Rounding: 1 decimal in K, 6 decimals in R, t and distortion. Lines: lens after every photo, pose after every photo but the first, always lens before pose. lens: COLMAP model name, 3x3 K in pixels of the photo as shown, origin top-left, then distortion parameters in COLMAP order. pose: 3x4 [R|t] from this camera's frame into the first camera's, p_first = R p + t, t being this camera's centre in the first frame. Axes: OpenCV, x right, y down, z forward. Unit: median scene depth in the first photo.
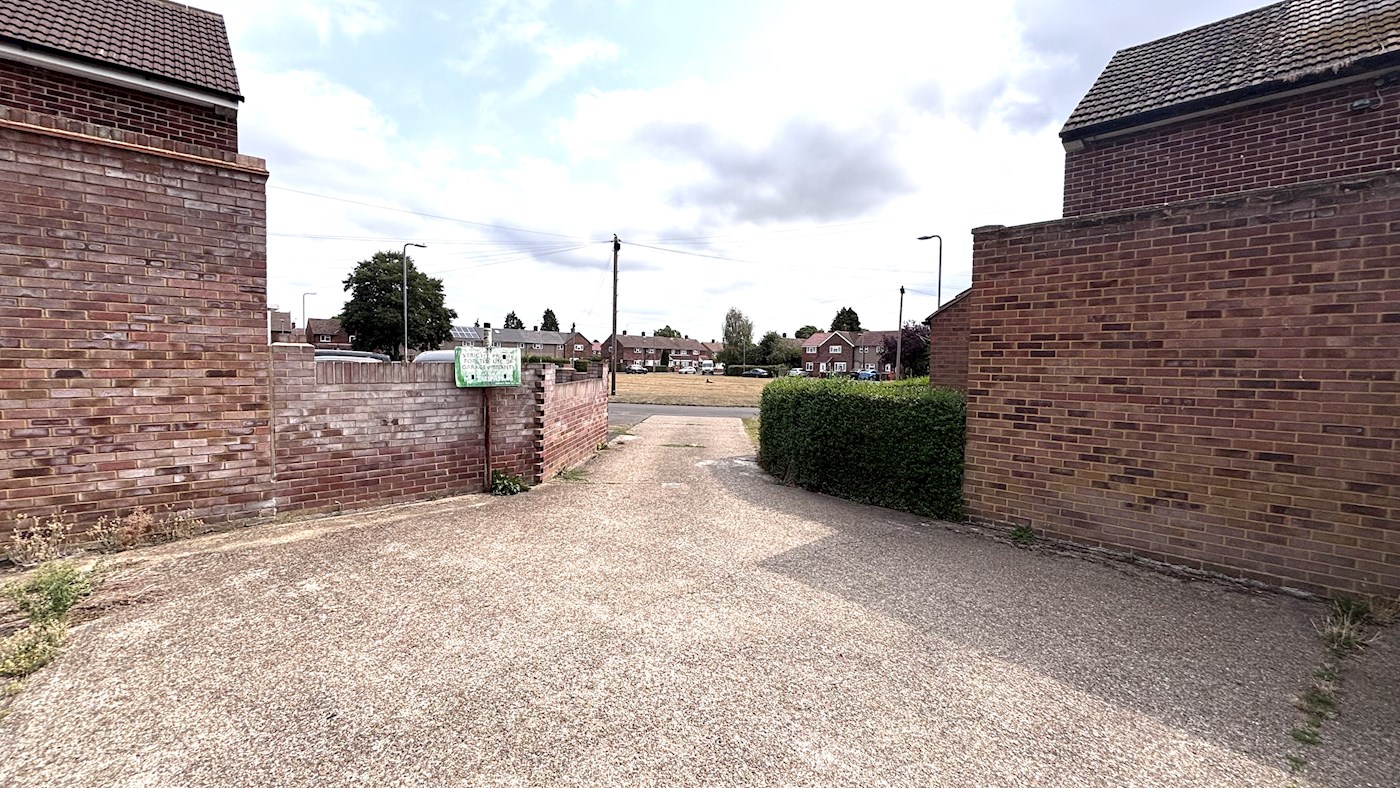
lens RADIAL K [[565.6, 0, 681.1], [0, 565.6, 389.9], [0, 0, 1]] dist [0.015522, -0.000037]
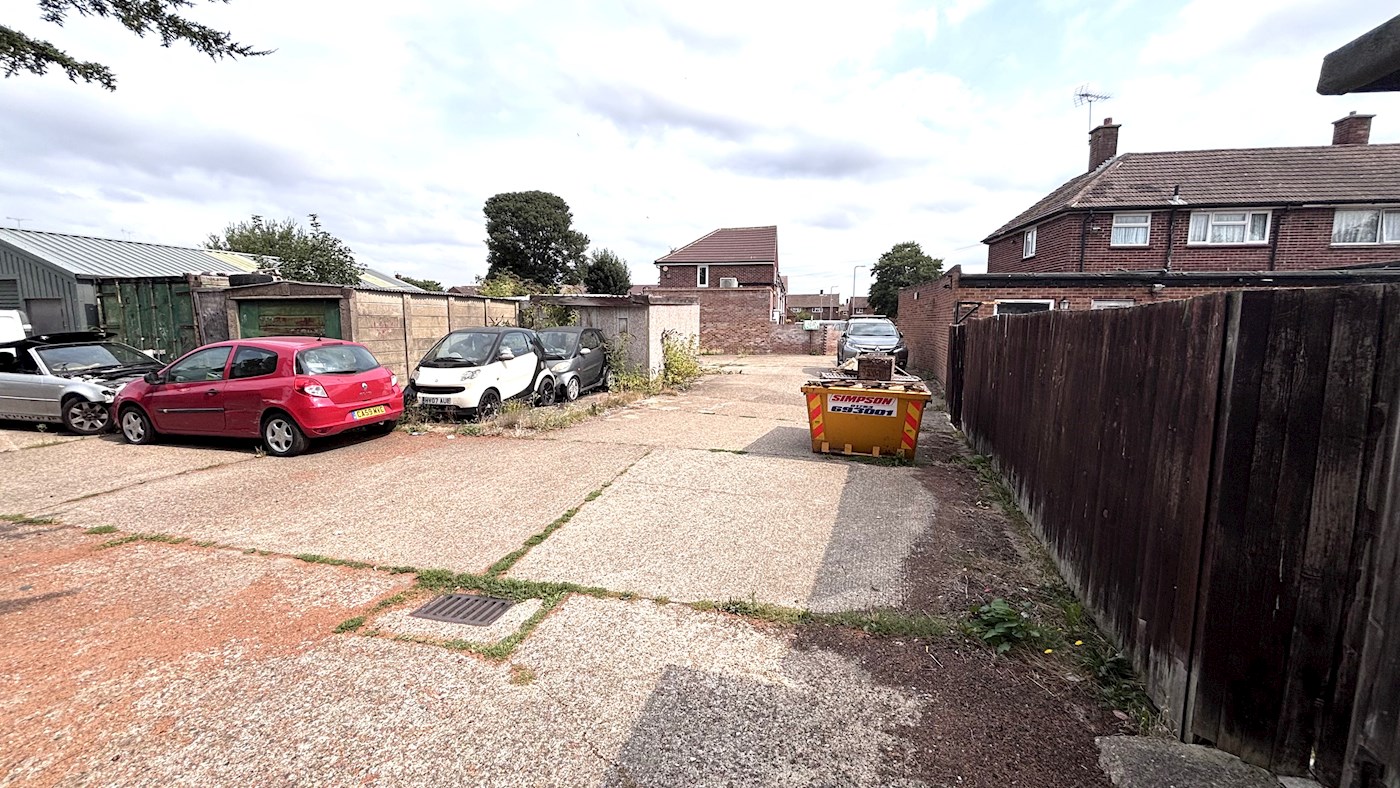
lens RADIAL K [[558.9, 0, 689.3], [0, 558.9, 386.3], [0, 0, 1]] dist [0.021462, -0.012890]
pose [[0.624334, 0.073863, -0.777658, 2.829867], [-0.031179, 0.997083, 0.069672, 0.183491], [0.780535, -0.019252, 0.624815, -2.779701]]
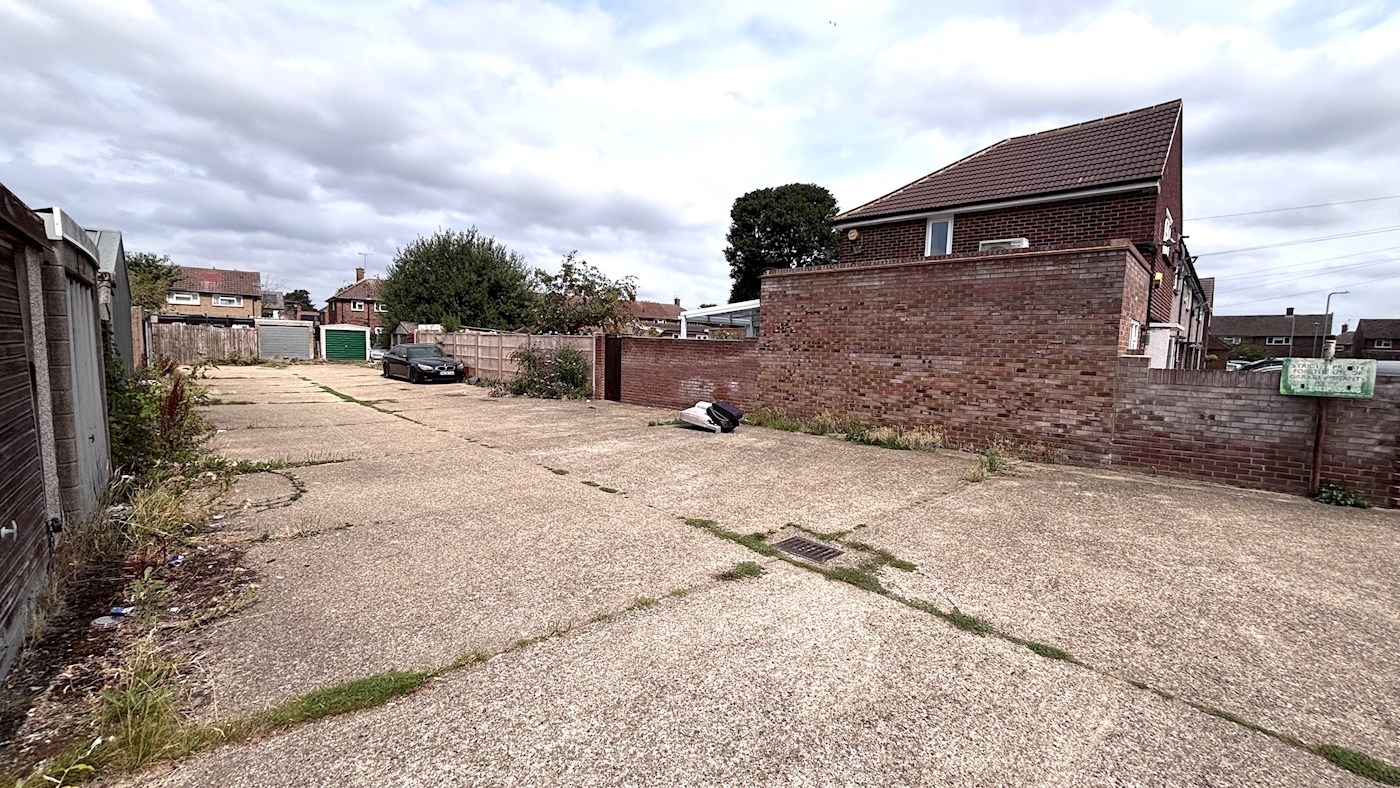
lens RADIAL K [[555.7, 0, 695.5], [0, 555.7, 390.9], [0, 0, 1]] dist [-0.000411, -0.000976]
pose [[0.097738, 0.067274, -0.992936, 0.667362], [-0.075318, 0.995351, 0.060024, 0.011657], [0.992358, 0.068919, 0.102351, -0.294493]]
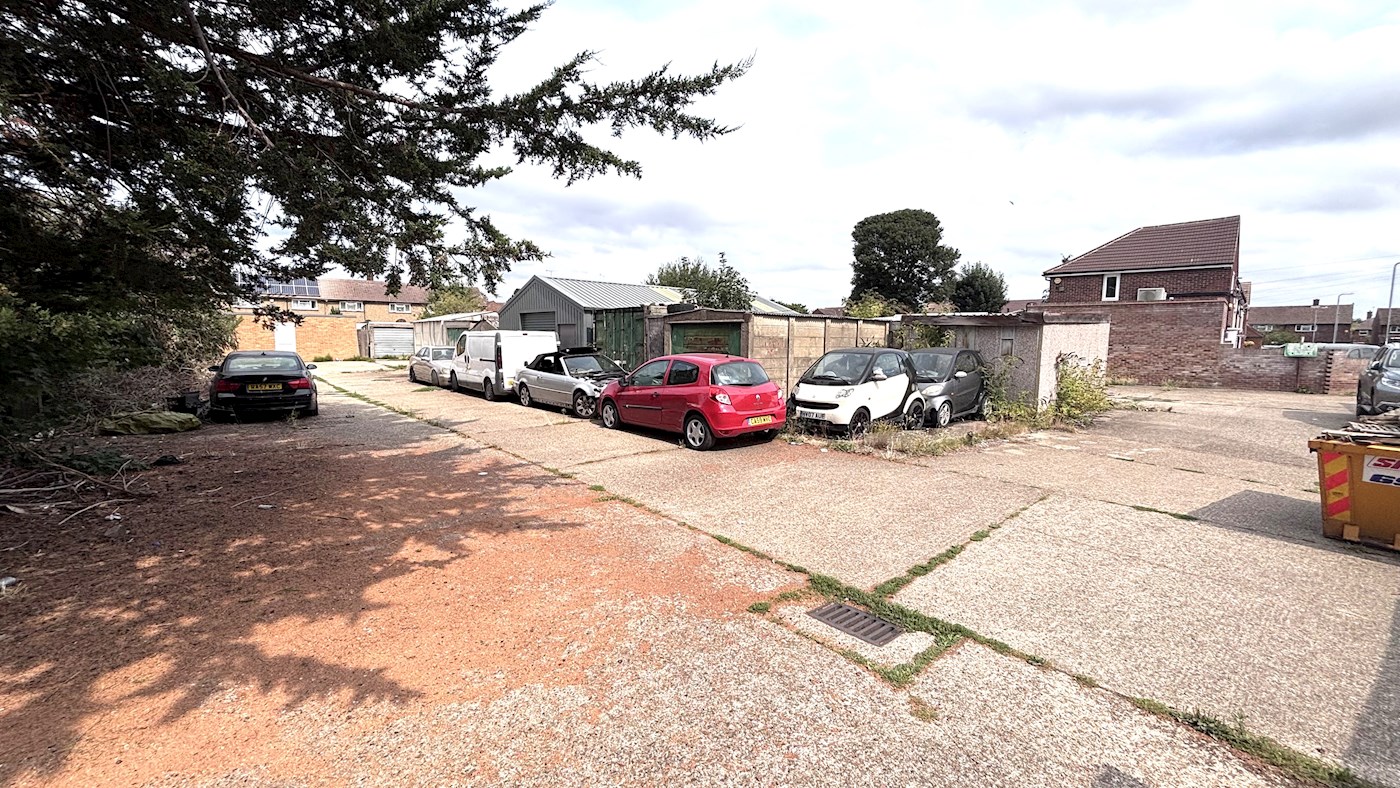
lens RADIAL K [[555.7, 0, 695.5], [0, 555.7, 390.9], [0, 0, 1]] dist [-0.000411, -0.000976]
pose [[0.069352, 0.077337, -0.994590, 2.813945], [-0.060143, 0.995501, 0.073214, 0.180706], [0.995778, 0.054740, 0.073691, -2.825765]]
